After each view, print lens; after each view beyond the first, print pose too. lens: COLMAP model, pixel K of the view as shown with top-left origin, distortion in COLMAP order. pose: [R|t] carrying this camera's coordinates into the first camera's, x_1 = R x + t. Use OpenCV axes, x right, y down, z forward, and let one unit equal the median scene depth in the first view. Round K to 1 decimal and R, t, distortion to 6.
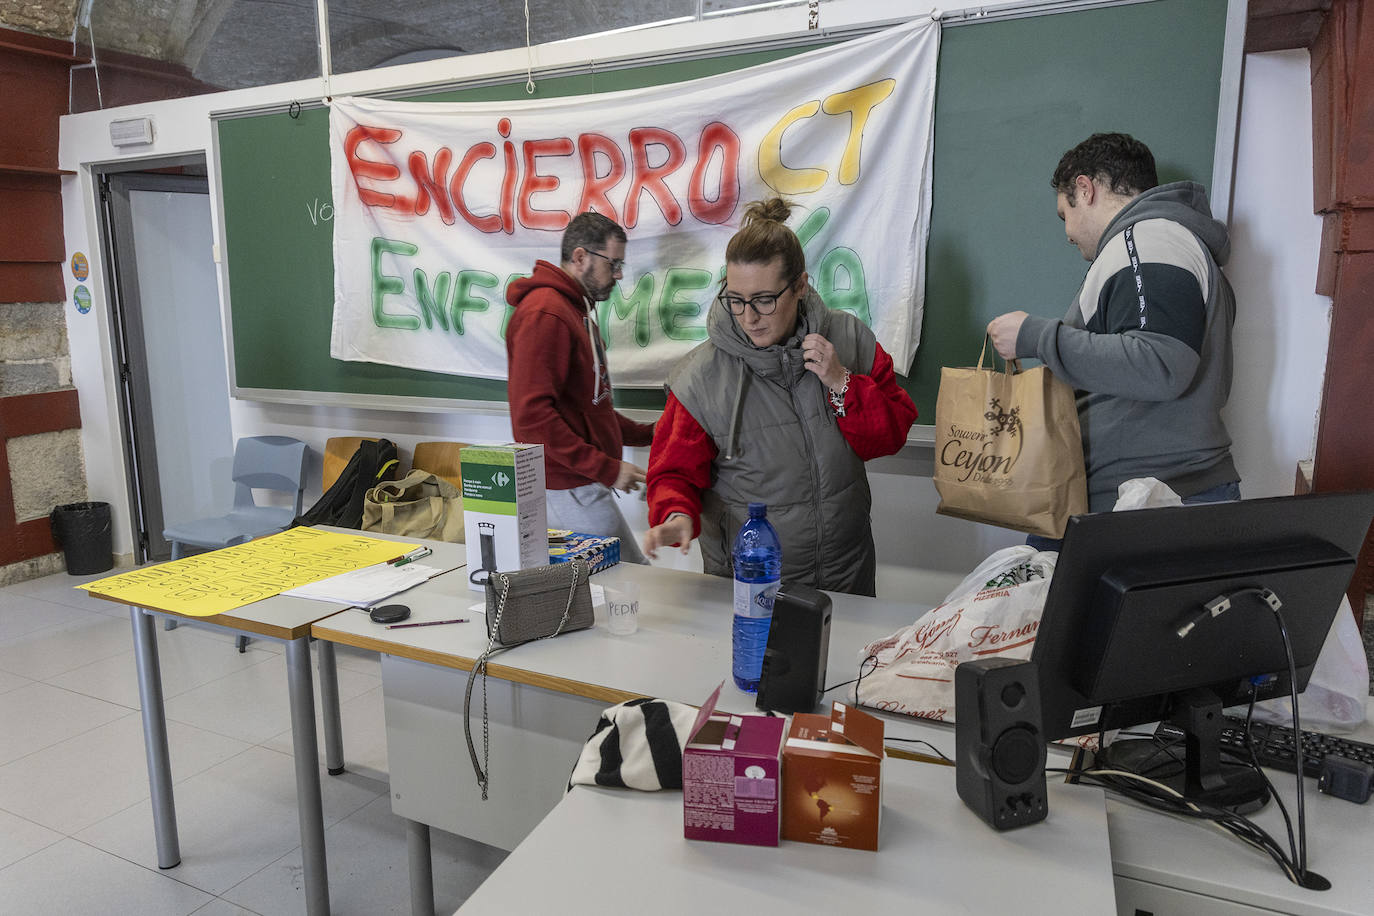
lens RADIAL K [[981.0, 0, 694.5], [0, 981.0, 463.5], [0, 0, 1]] dist [-0.006171, 0.000048]
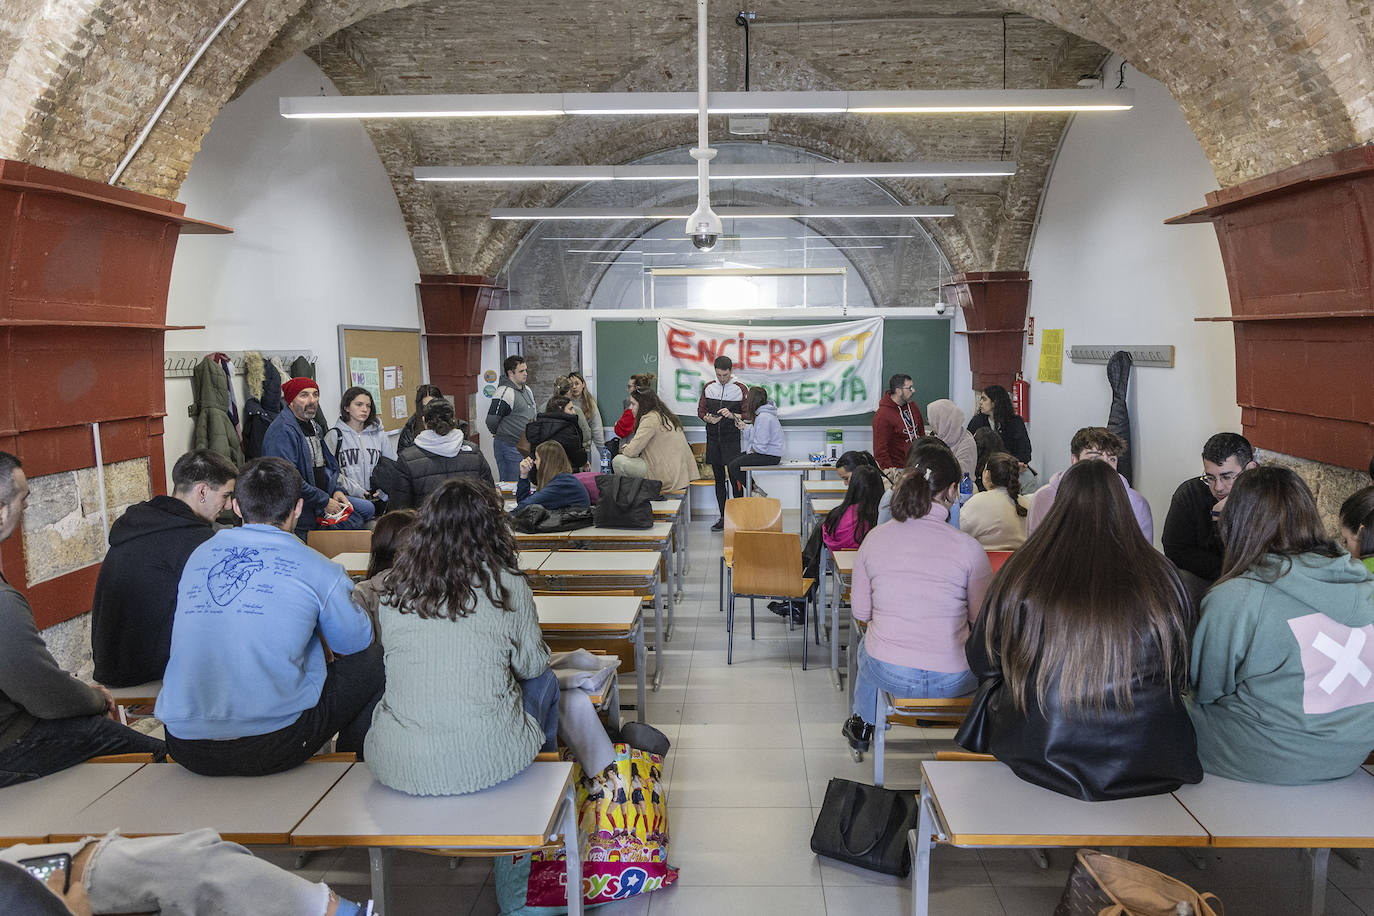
lens RADIAL K [[981.0, 0, 734.9], [0, 981.0, 417.6], [0, 0, 1]] dist [-0.006171, 0.000048]
pose [[0.893911, -0.028957, 0.447309, -1.734523], [0.076537, 0.993117, -0.088662, 0.194914], [-0.441662, 0.113491, 0.889974, -1.826975]]
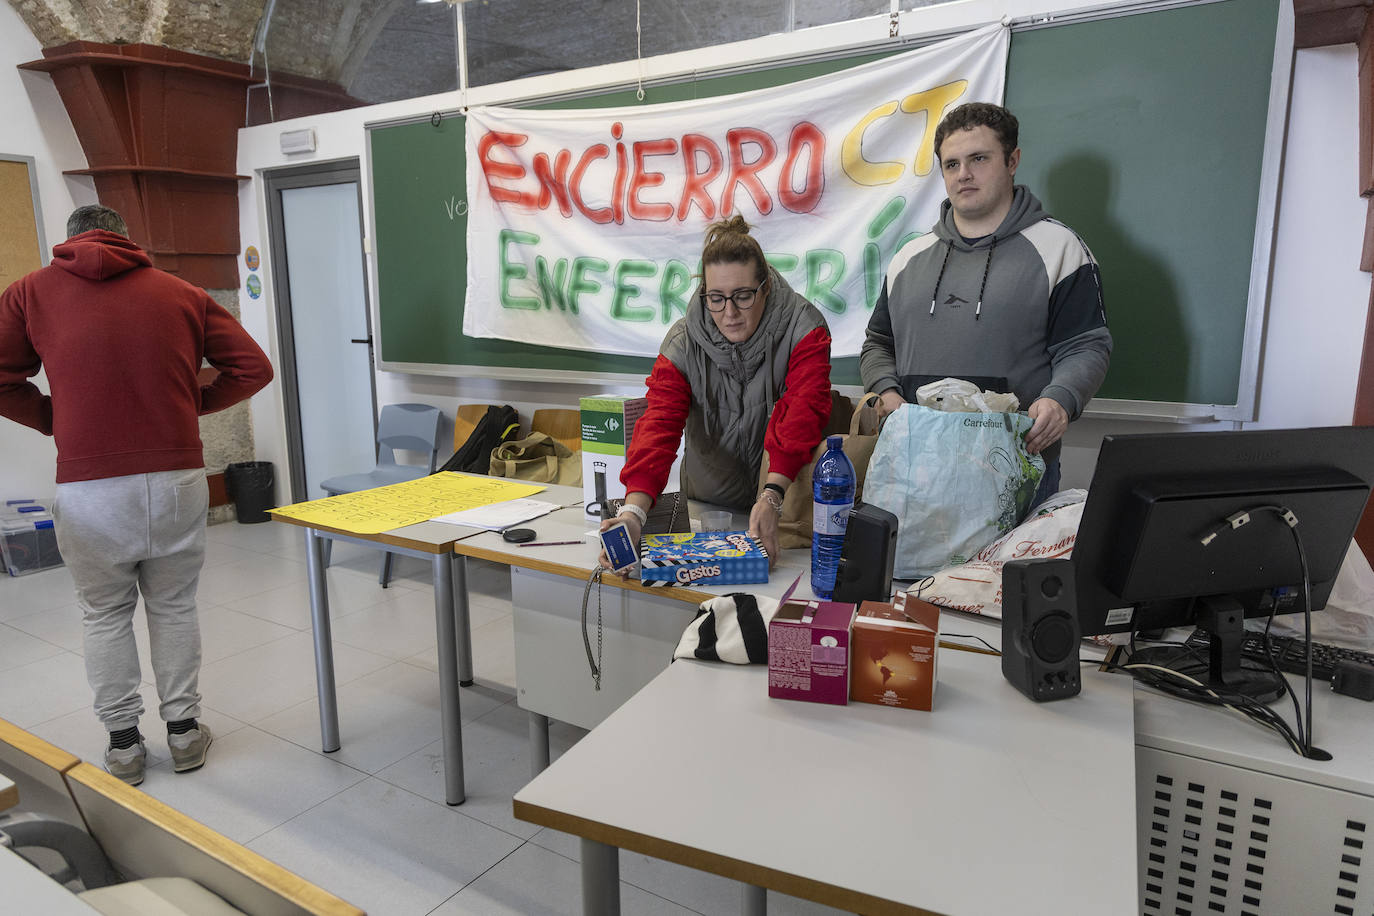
lens RADIAL K [[907.3, 0, 700.9], [0, 907.3, 454.7], [0, 0, 1]] dist [-0.008210, 0.001224]
pose [[0.996256, 0.017456, -0.084666, -0.001503], [-0.017308, 0.999847, 0.002482, 0.031759], [0.084697, -0.001008, 0.996406, -0.044021]]
